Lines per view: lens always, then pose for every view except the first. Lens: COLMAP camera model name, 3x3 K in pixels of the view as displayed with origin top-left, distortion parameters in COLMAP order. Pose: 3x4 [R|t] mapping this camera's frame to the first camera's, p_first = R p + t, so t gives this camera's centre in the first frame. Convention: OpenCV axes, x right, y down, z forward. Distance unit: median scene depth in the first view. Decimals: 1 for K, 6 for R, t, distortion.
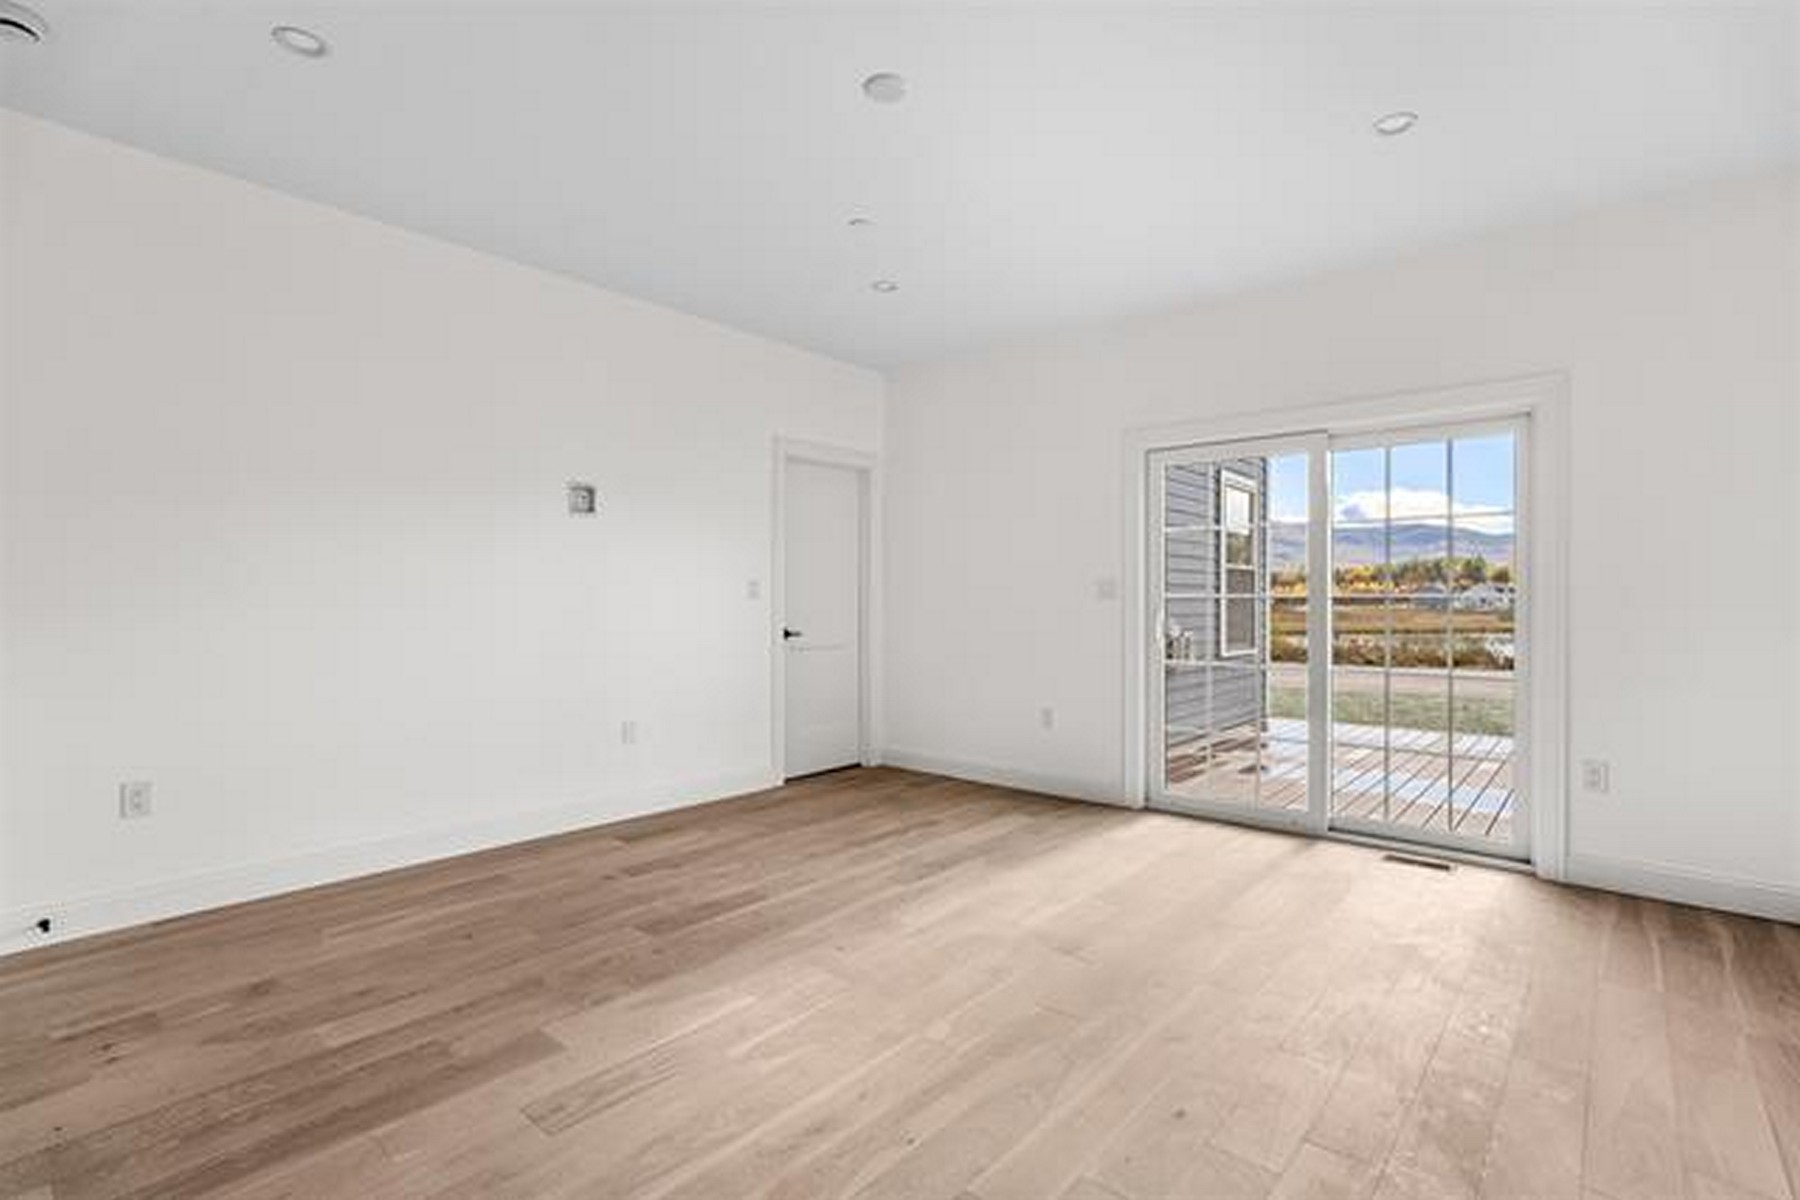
lens RADIAL K [[847.5, 0, 910.7], [0, 847.5, 603.2], [0, 0, 1]] dist [-0.008747, 0.001896]
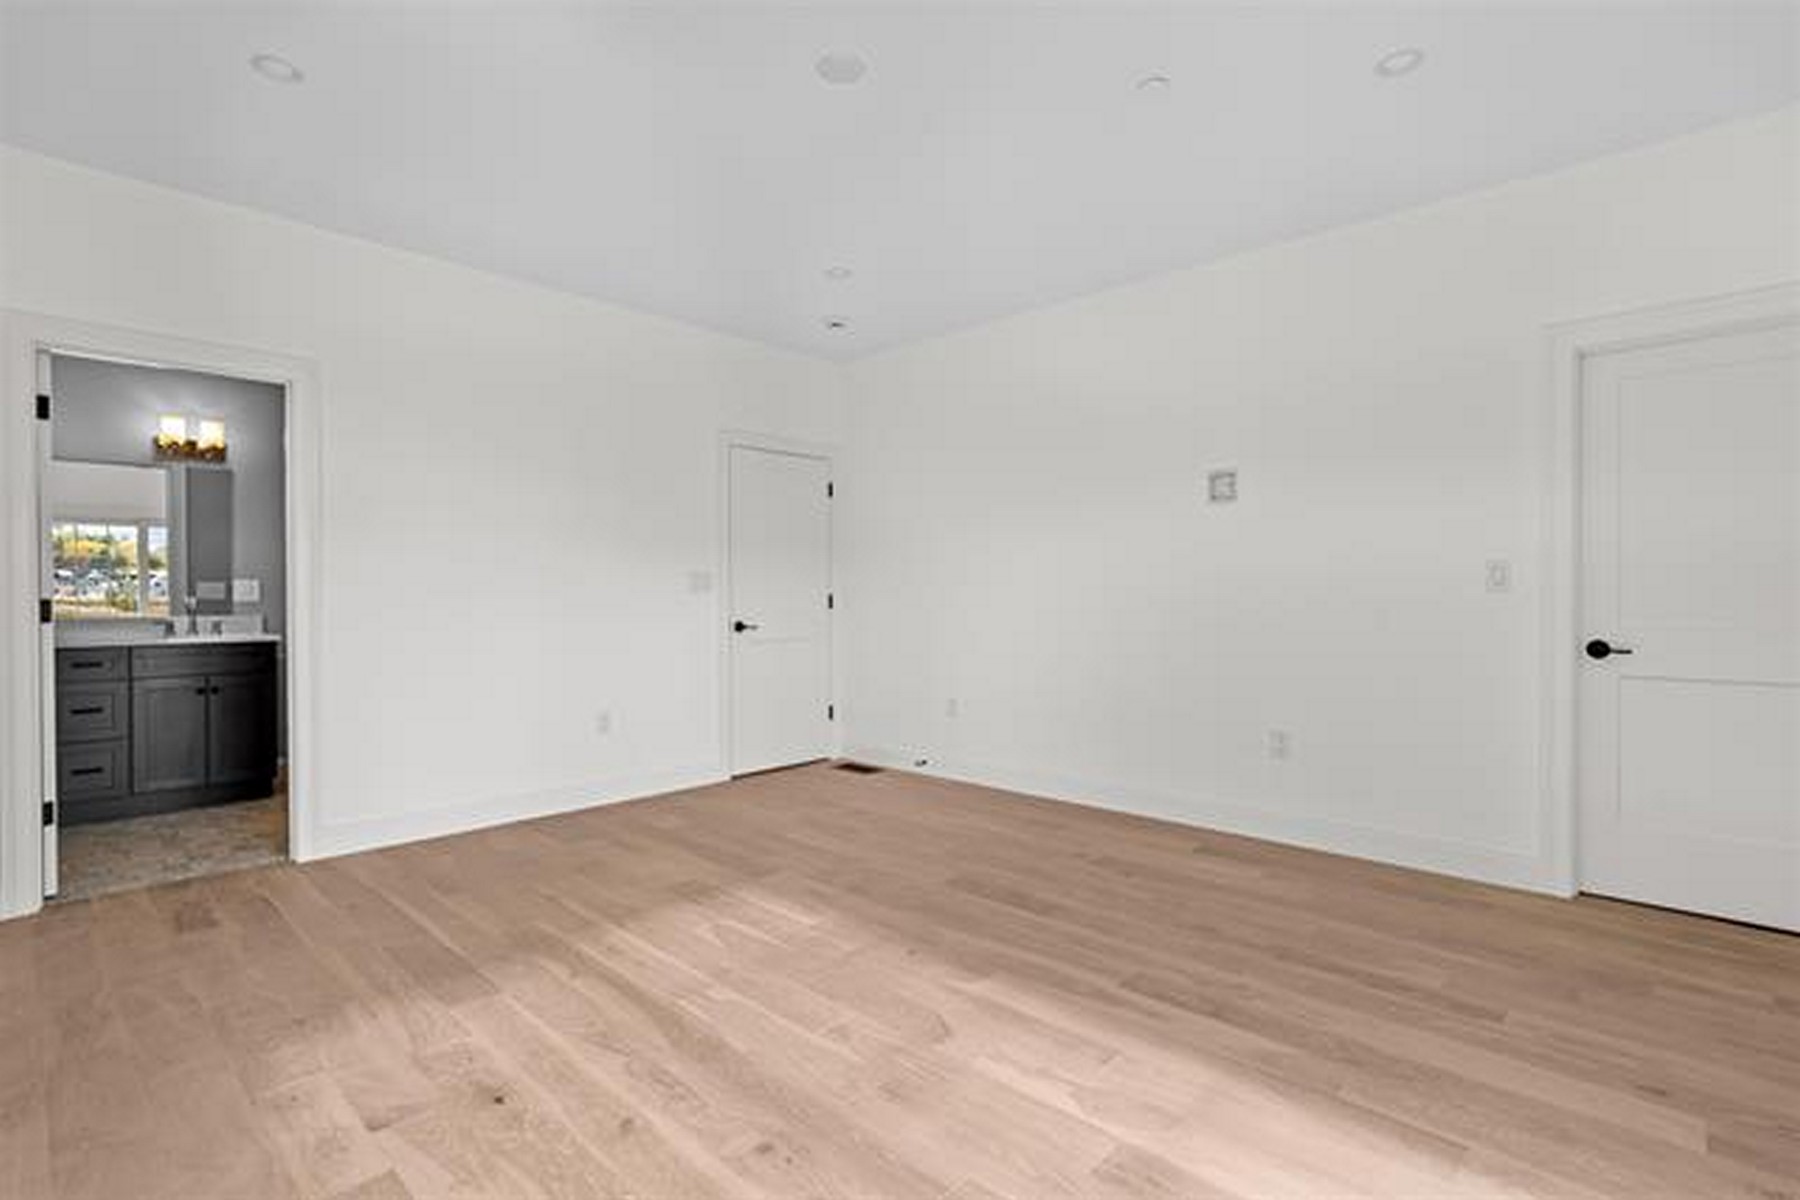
lens RADIAL K [[847.5, 0, 898.5], [0, 847.5, 593.6], [0, 0, 1]] dist [-0.008747, 0.001896]
pose [[-0.046963, 0.001920, -0.998895, 0.679305], [-0.001584, 0.999997, 0.001997, -0.004289], [0.998895, 0.001676, -0.046960, 0.789522]]
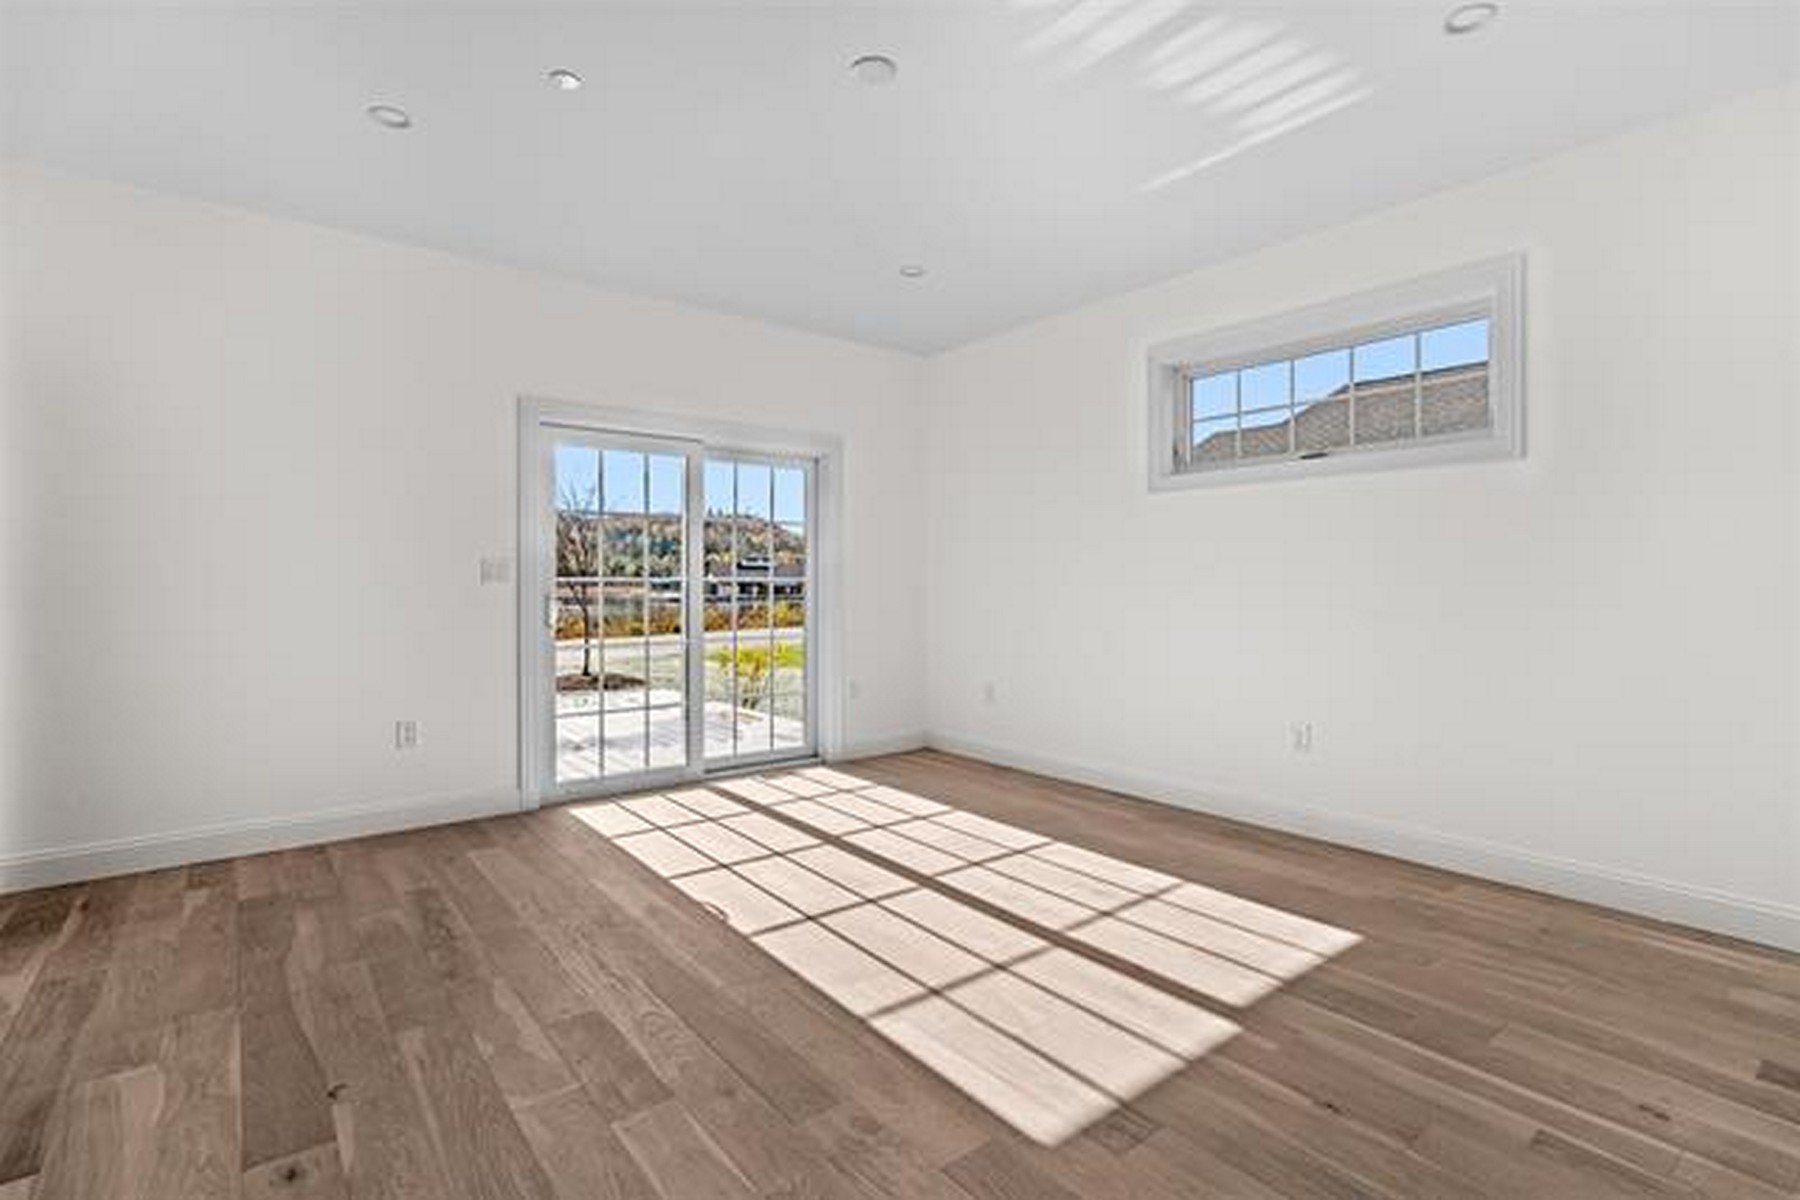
lens RADIAL K [[847.5, 0, 914.0], [0, 847.5, 588.2], [0, 0, 1]] dist [-0.008747, 0.001896]
pose [[0.196889, -0.012632, 0.980344, -0.709664], [0.012879, 0.999864, 0.010297, -0.001778], [-0.980341, 0.010598, 0.197025, 0.536700]]
